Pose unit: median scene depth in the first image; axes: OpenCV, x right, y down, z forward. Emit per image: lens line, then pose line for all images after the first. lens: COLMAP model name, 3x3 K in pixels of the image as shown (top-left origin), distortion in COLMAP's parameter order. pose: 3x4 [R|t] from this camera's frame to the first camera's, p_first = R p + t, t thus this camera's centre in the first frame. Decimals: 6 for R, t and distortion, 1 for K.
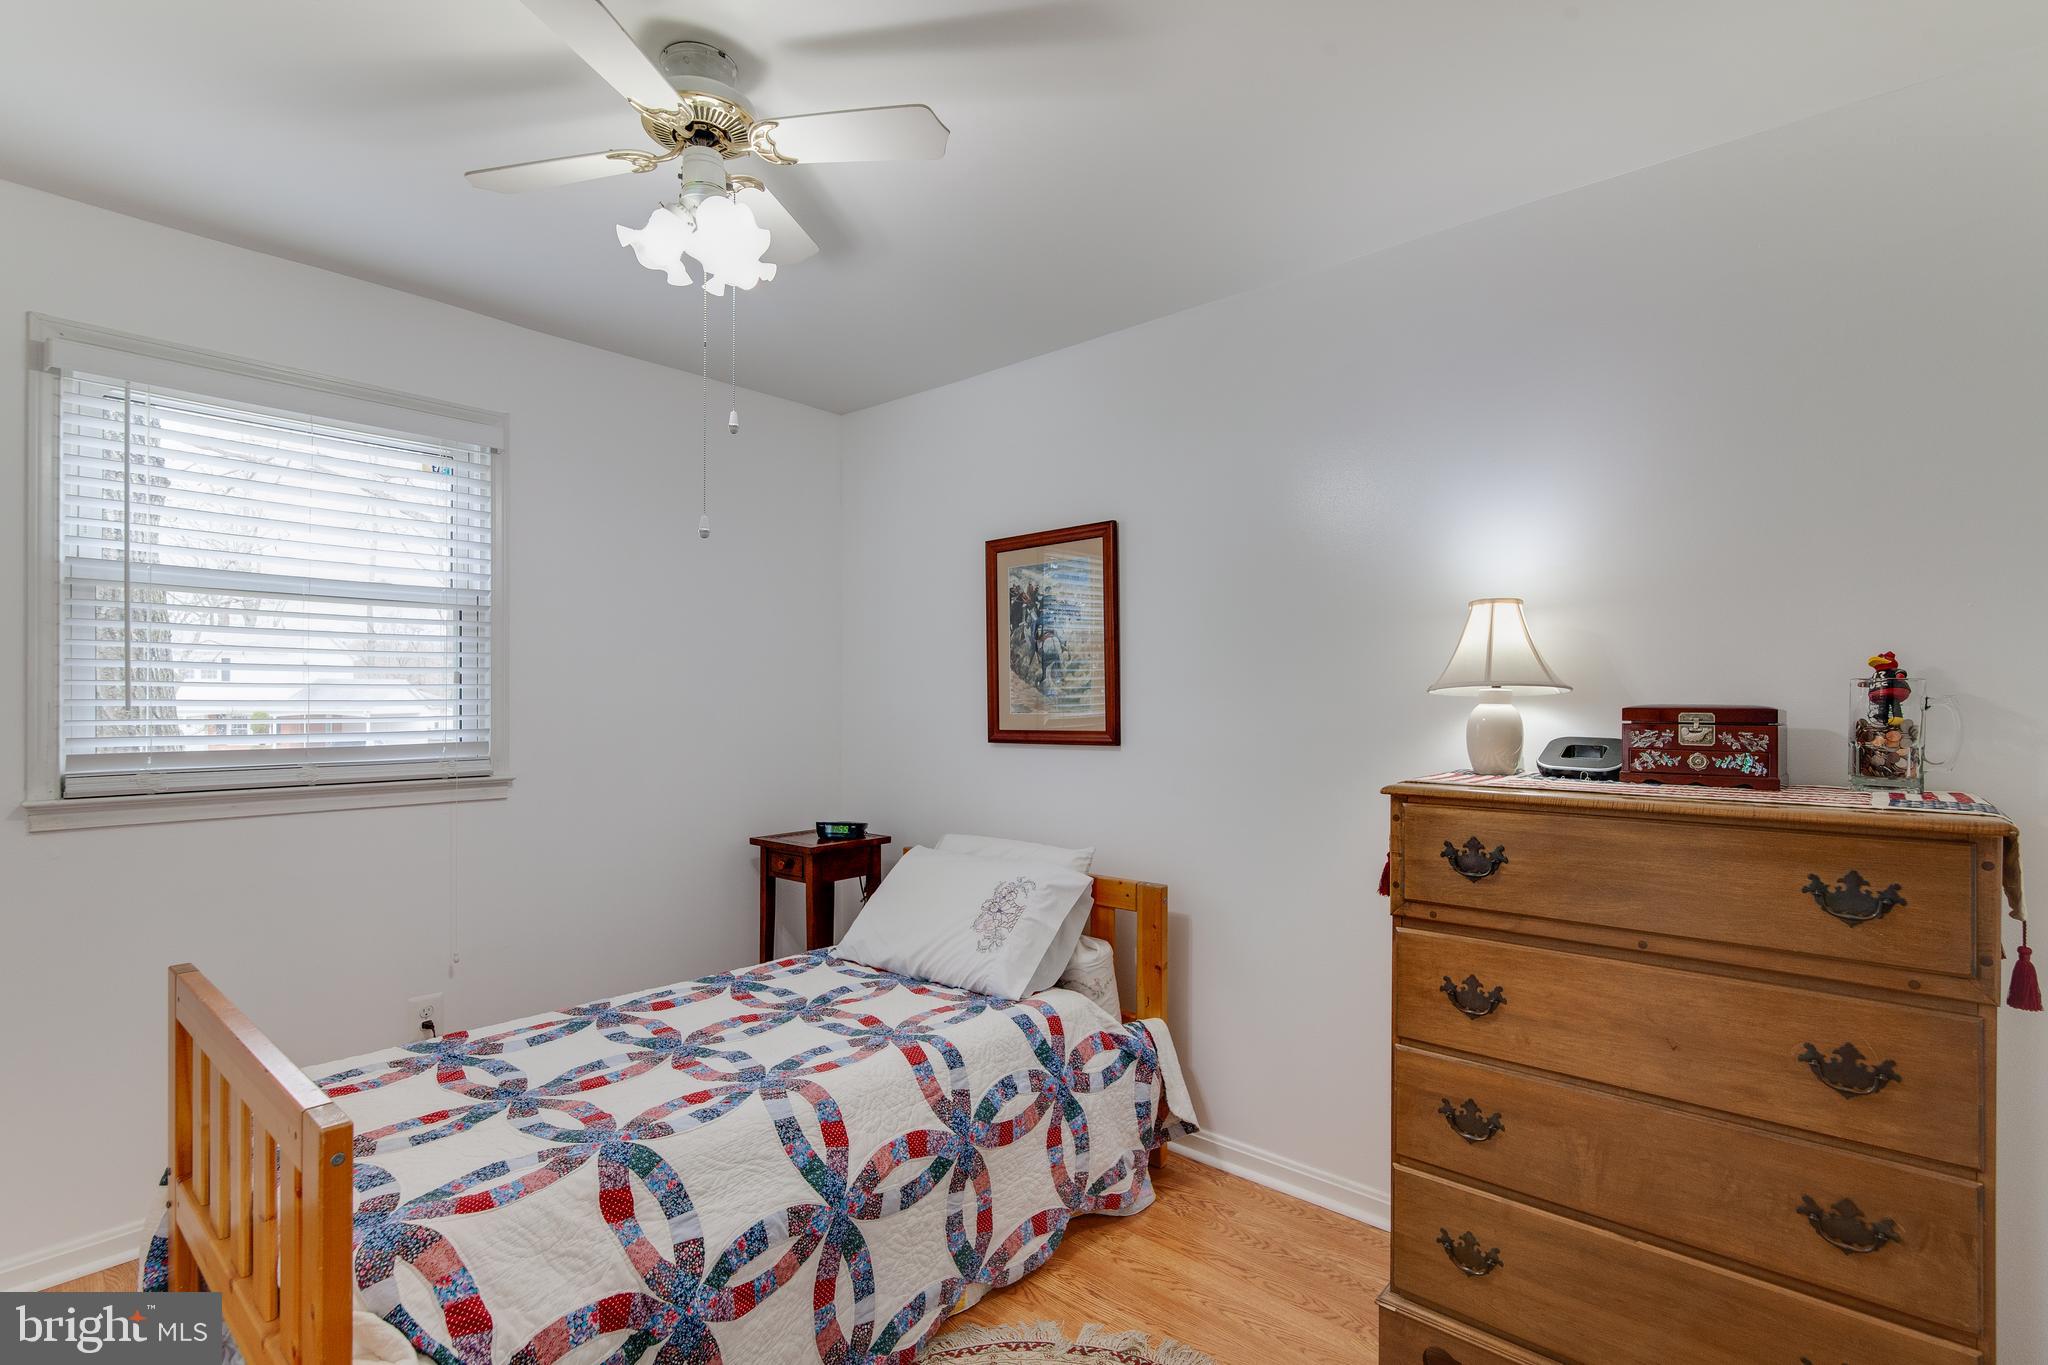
lens RADIAL K [[947.6, 0, 1020.7], [0, 947.6, 693.2], [0, 0, 1]] dist [-0.001438, 0.002232]
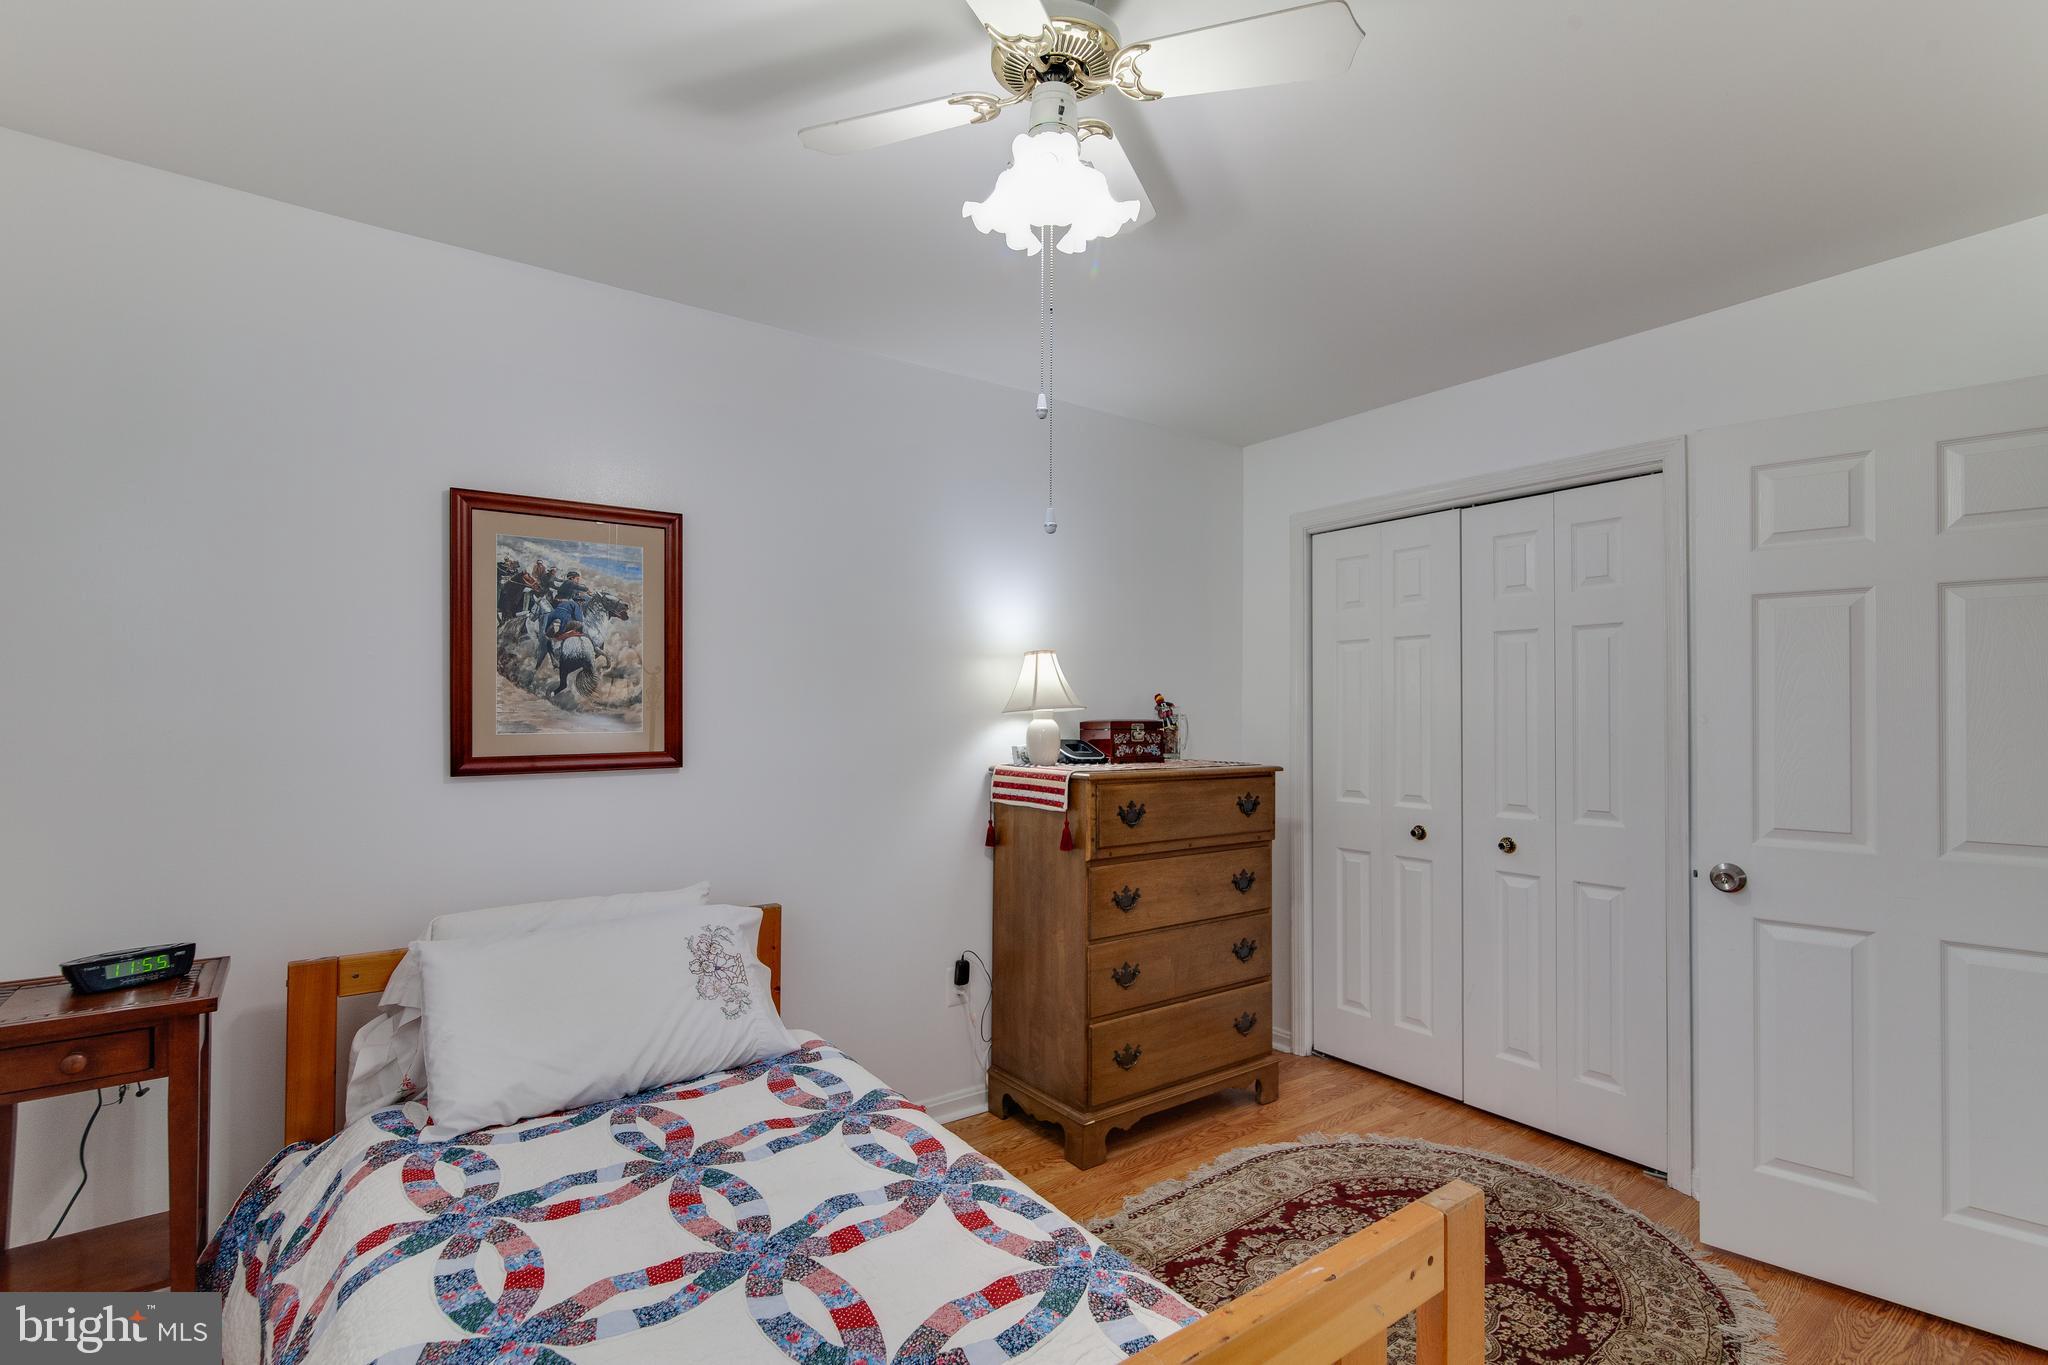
lens RADIAL K [[947.6, 0, 1019.1], [0, 947.6, 693.7], [0, 0, 1]] dist [-0.001438, 0.002232]
pose [[0.220467, 0.019072, 0.975208, -0.766432], [-0.012262, 0.999784, -0.016780, -0.002798], [-0.975317, -0.008258, 0.220654, 0.541101]]
